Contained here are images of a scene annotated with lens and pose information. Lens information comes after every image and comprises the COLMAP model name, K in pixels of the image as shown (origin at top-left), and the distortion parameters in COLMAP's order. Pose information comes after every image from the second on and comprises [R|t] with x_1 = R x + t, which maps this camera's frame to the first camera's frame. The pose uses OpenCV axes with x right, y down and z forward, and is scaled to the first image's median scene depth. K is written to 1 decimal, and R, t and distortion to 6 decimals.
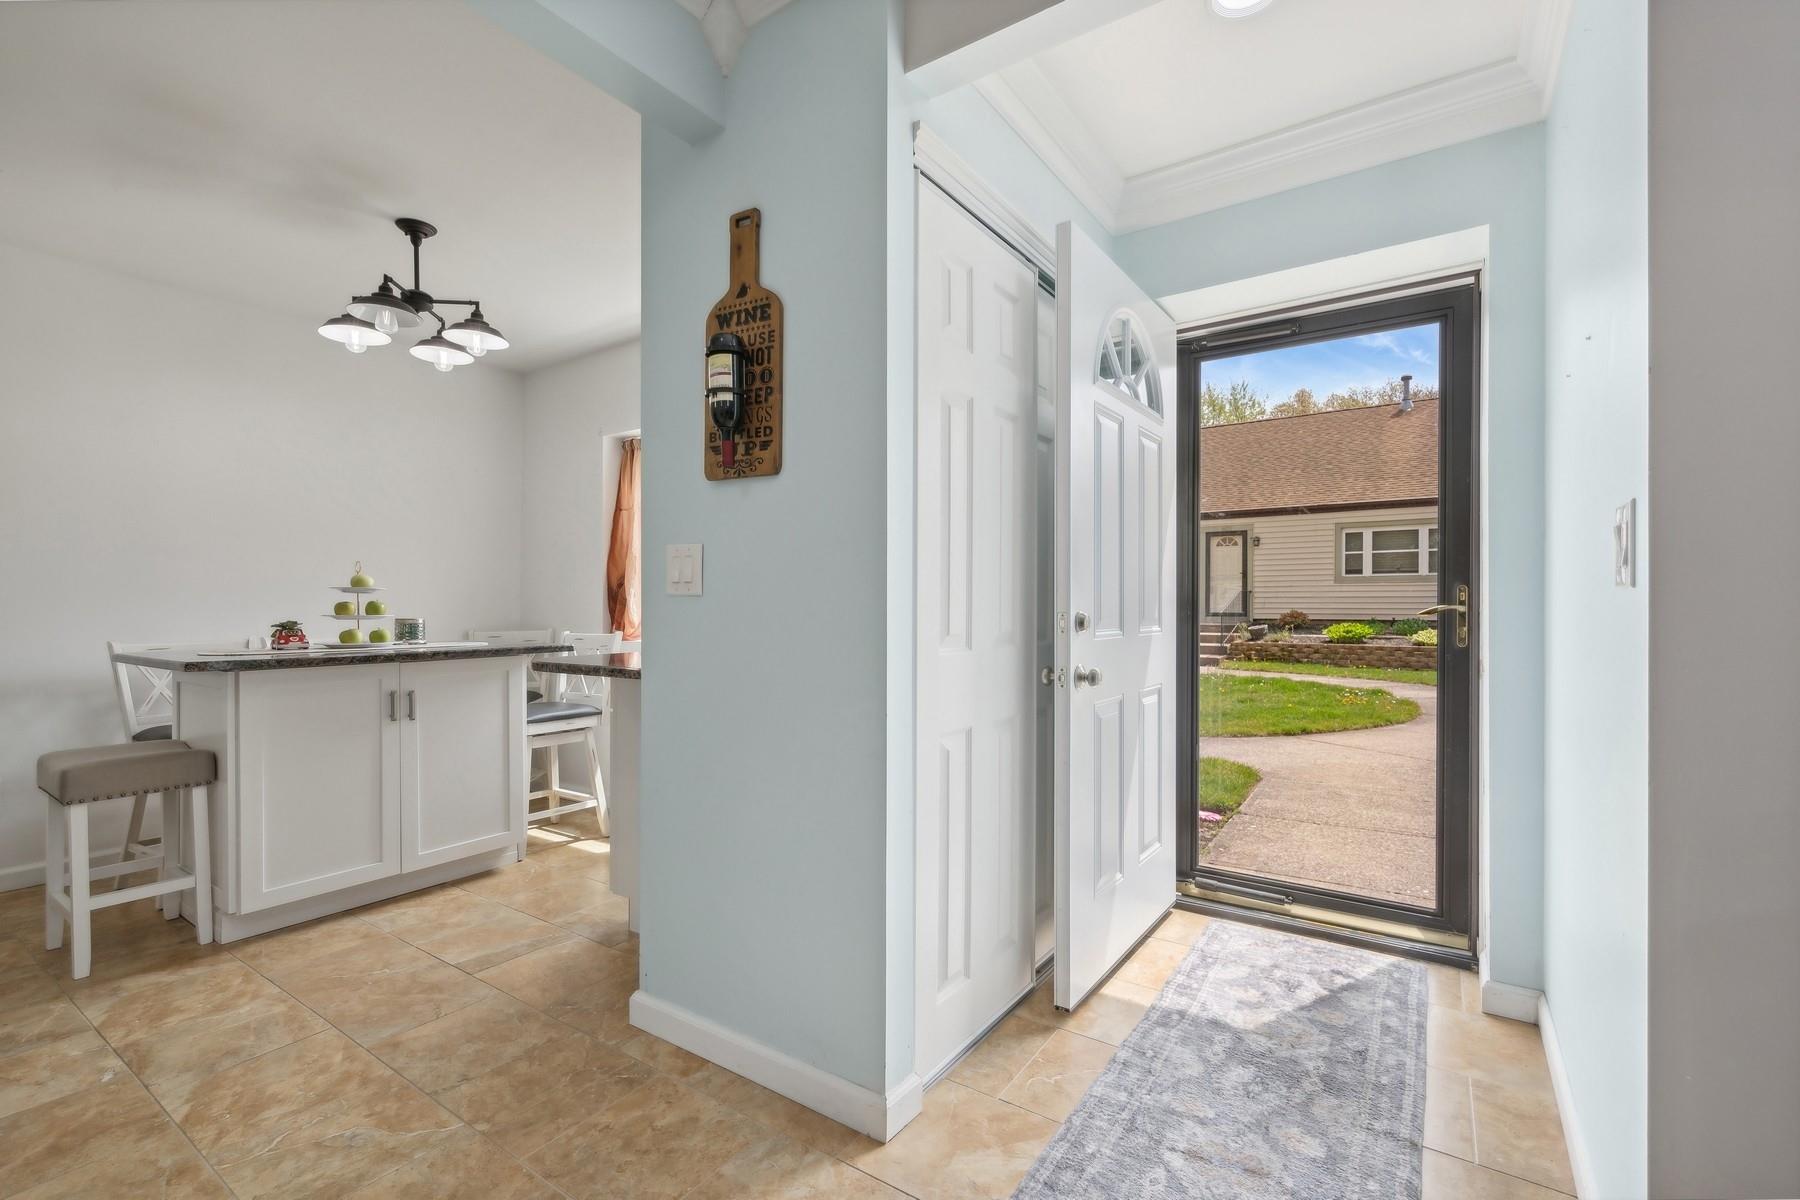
lens RADIAL K [[781.5, 0, 907.2], [0, 781.5, 604.2], [0, 0, 1]] dist [-0.001666, -0.001657]
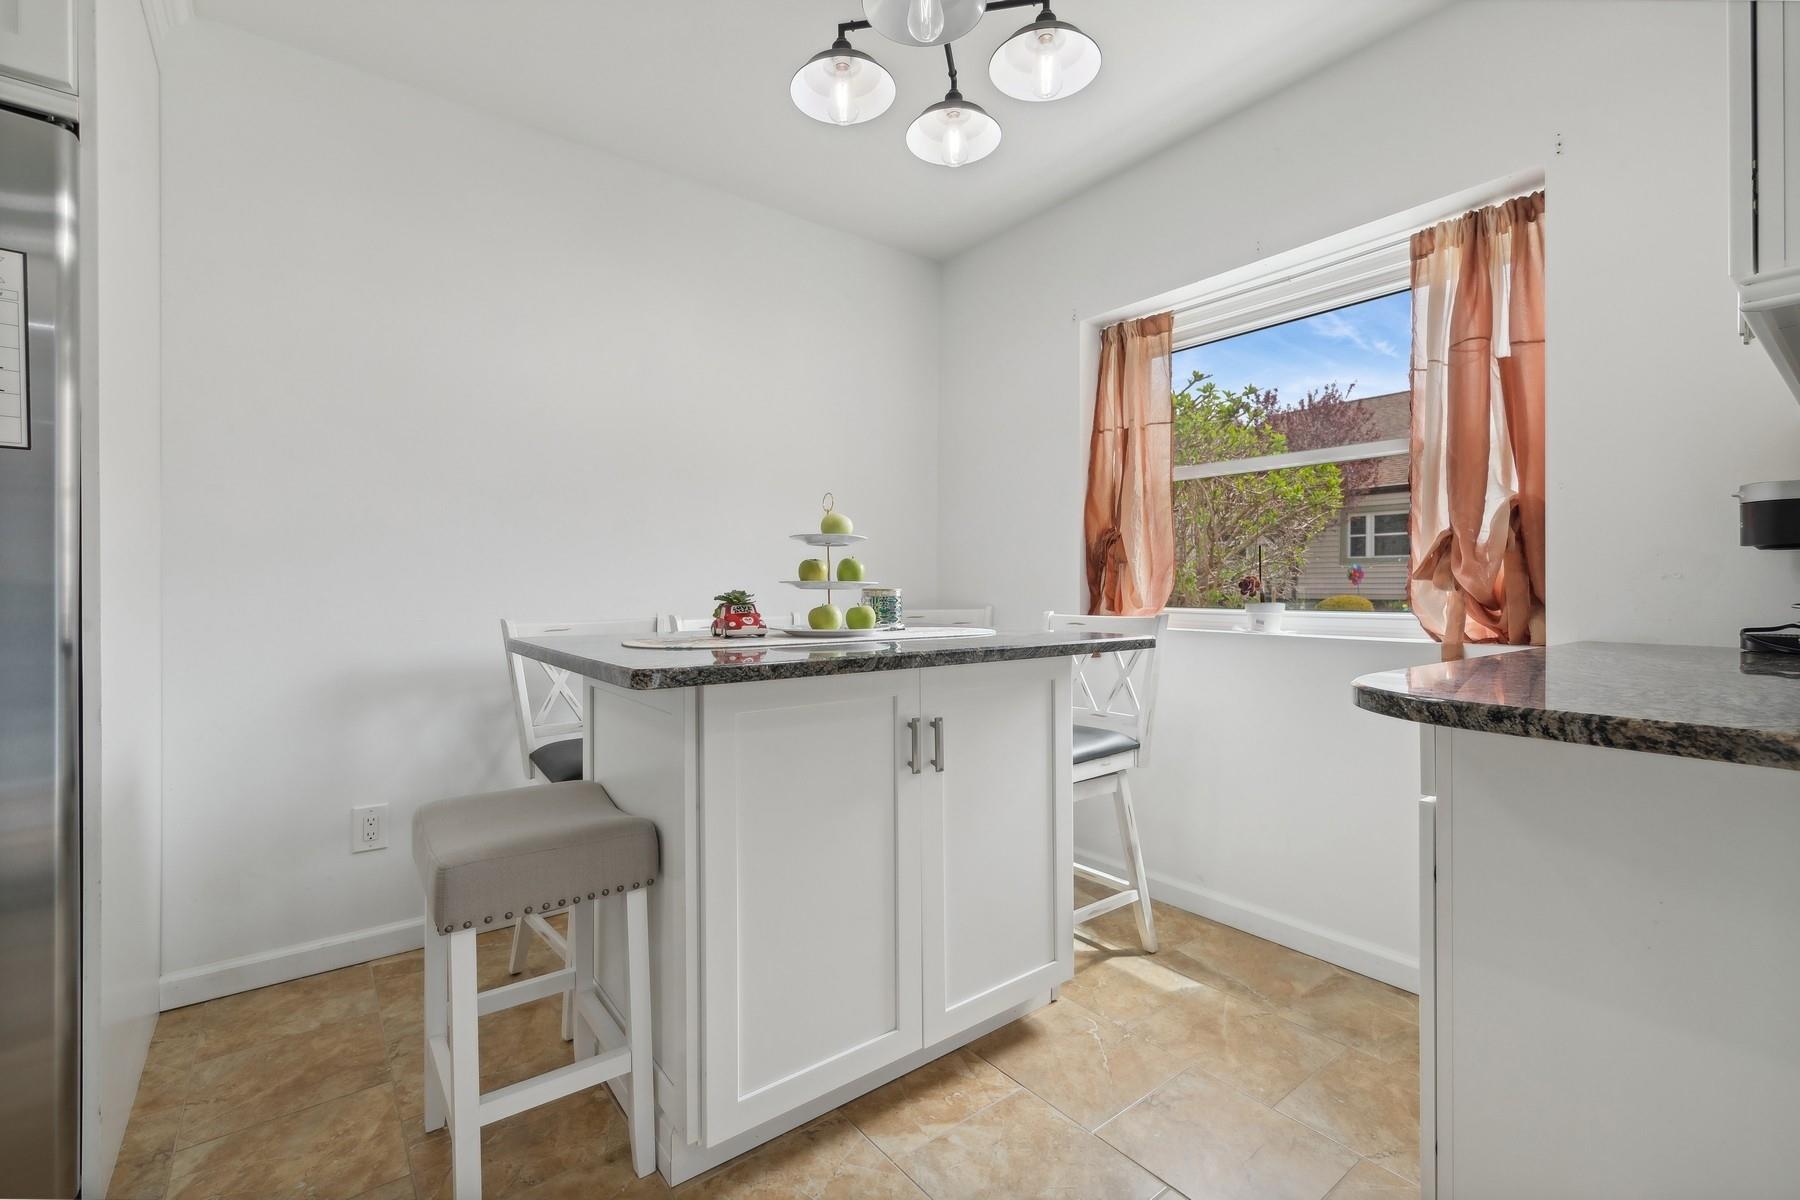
lens RADIAL K [[781.5, 0, 896.4], [0, 781.5, 590.5], [0, 0, 1]] dist [-0.001666, -0.001657]
pose [[0.948104, 0.005522, -0.317914, -0.492351], [-0.002551, 0.999949, 0.009760, 0.015795], [0.317951, -0.008442, 0.948069, 0.472542]]
